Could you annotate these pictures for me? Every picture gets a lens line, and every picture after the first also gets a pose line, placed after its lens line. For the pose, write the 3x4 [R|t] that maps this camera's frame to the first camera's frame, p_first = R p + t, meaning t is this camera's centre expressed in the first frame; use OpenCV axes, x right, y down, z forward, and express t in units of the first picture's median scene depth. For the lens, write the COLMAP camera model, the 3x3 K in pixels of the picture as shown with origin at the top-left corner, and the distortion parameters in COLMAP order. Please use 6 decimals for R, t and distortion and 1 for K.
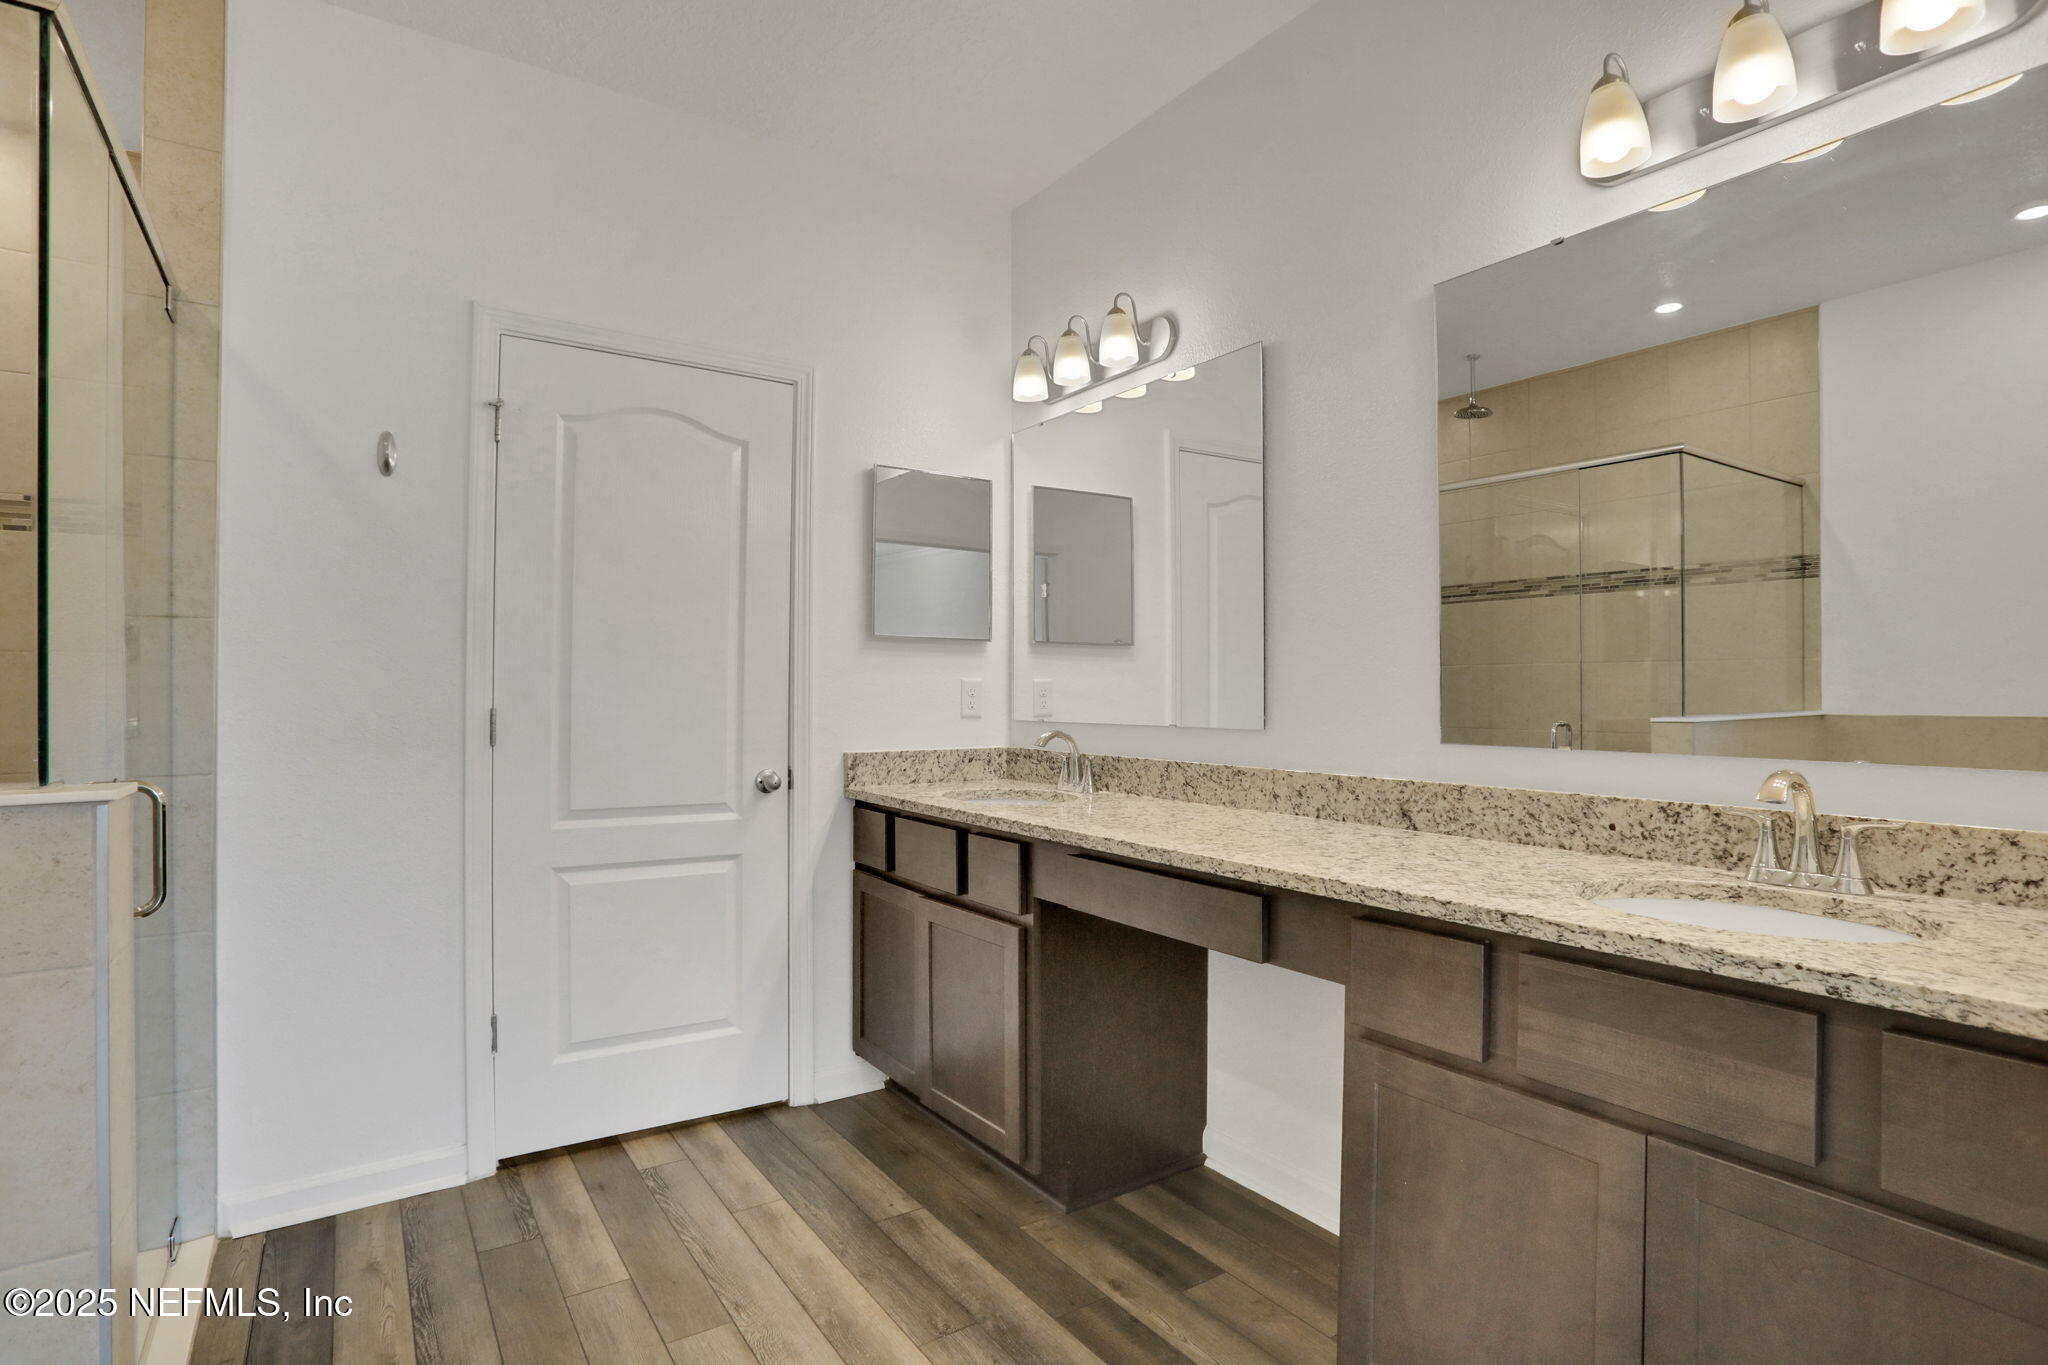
lens RADIAL K [[1079.5, 0, 1024.0], [0, 1079.5, 682.5], [0, 0, 1]] dist [-0.075766, 0.033286]
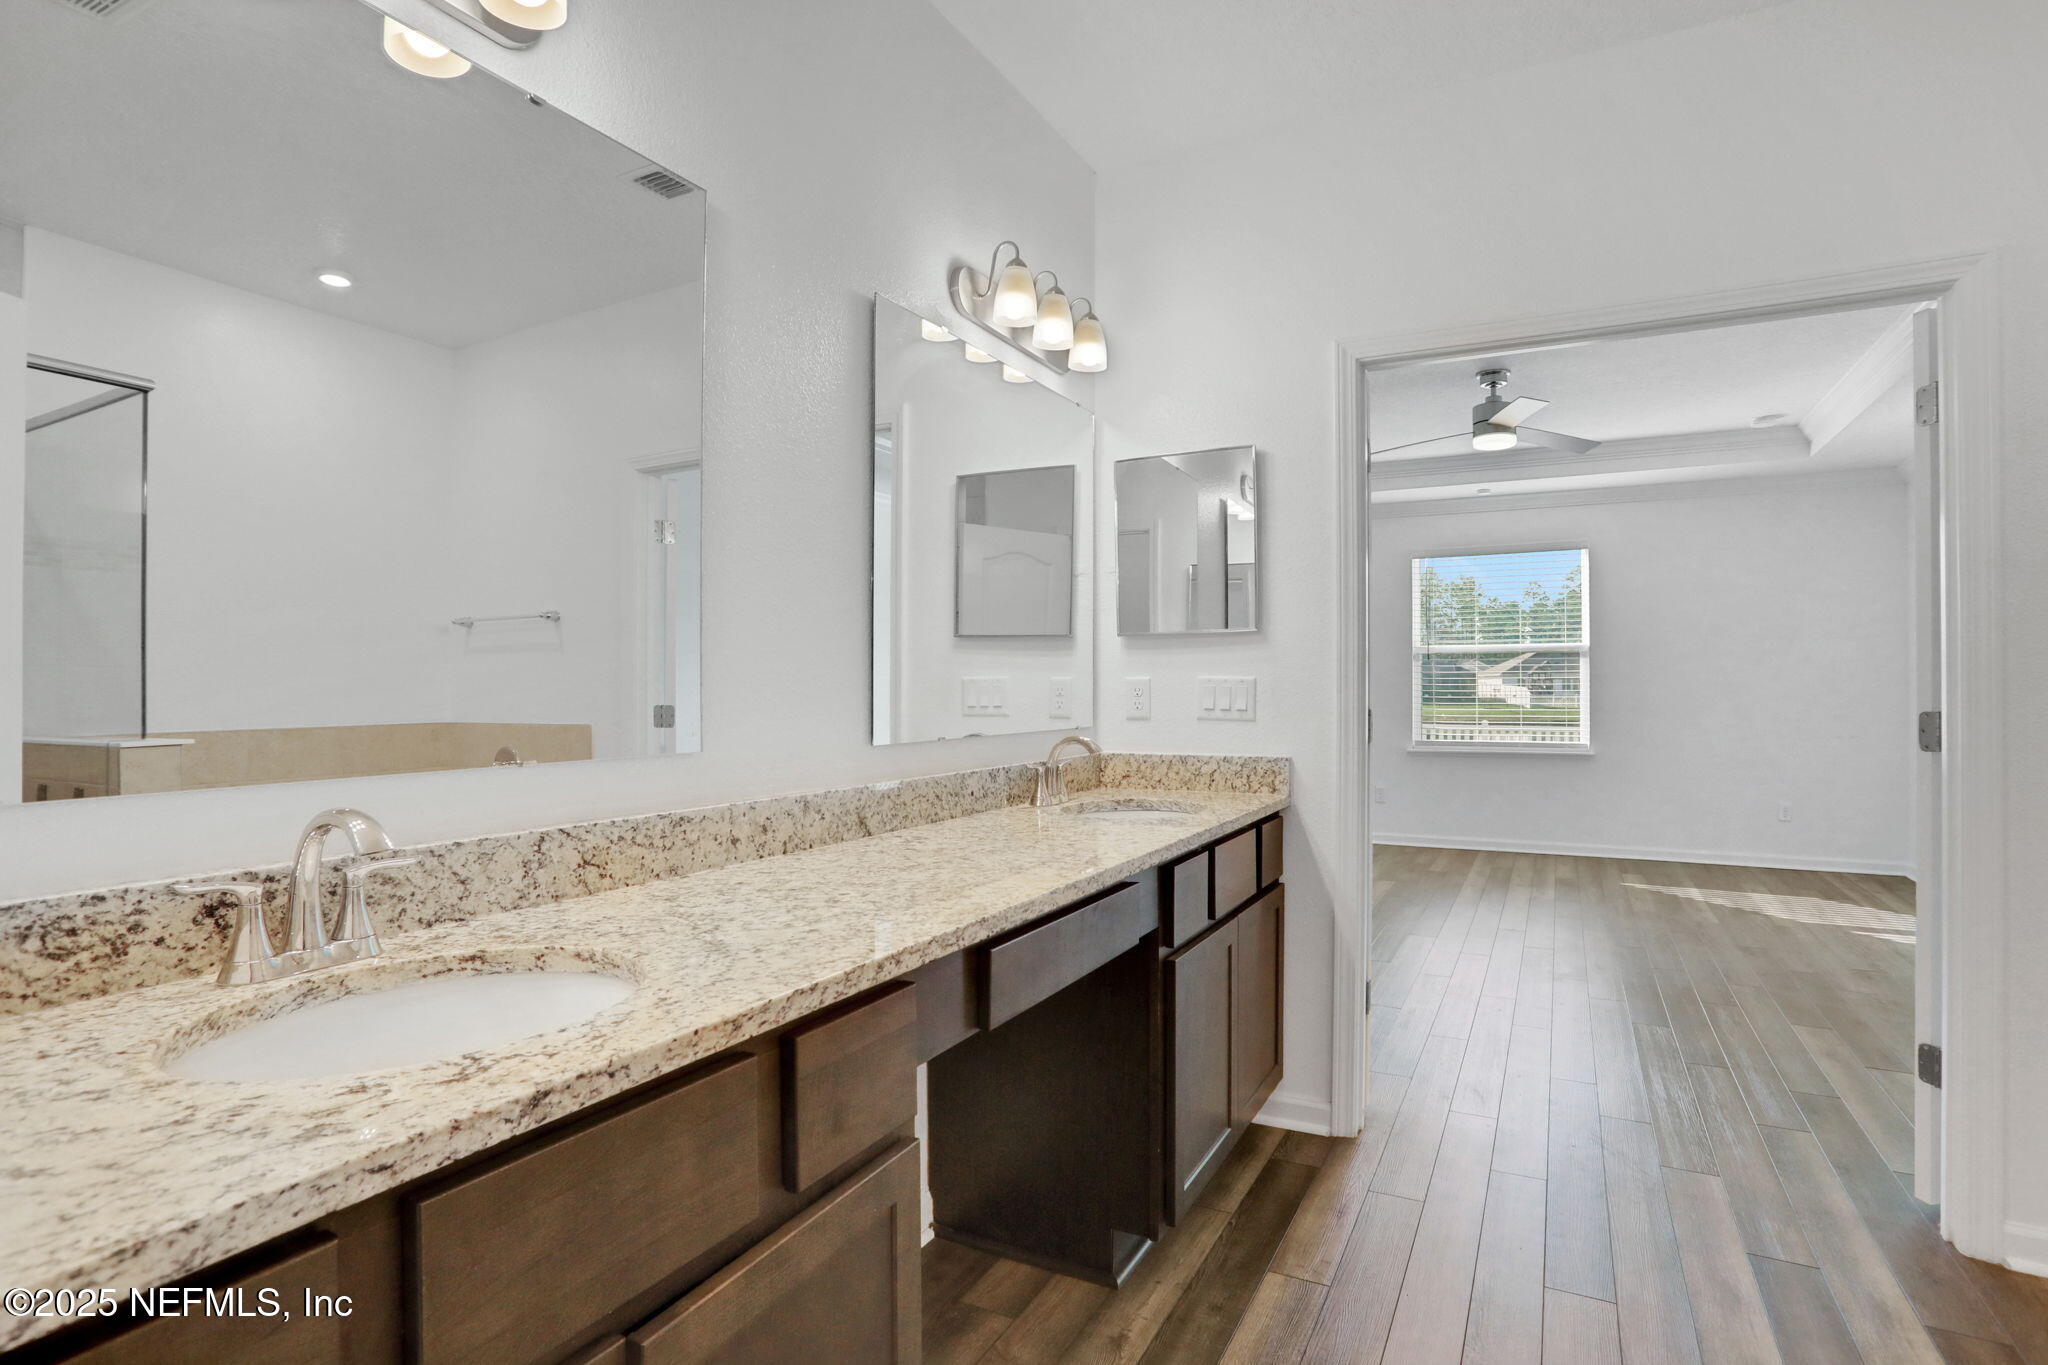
lens RADIAL K [[1079.5, 0, 1024.0], [0, 1079.5, 682.5], [0, 0, 1]] dist [-0.075766, 0.033286]
pose [[-0.505526, 0.000745, 0.862811, -0.528278], [-0.009124, 0.999939, -0.006209, 0.002458], [-0.862763, -0.011011, -0.505488, 1.307583]]
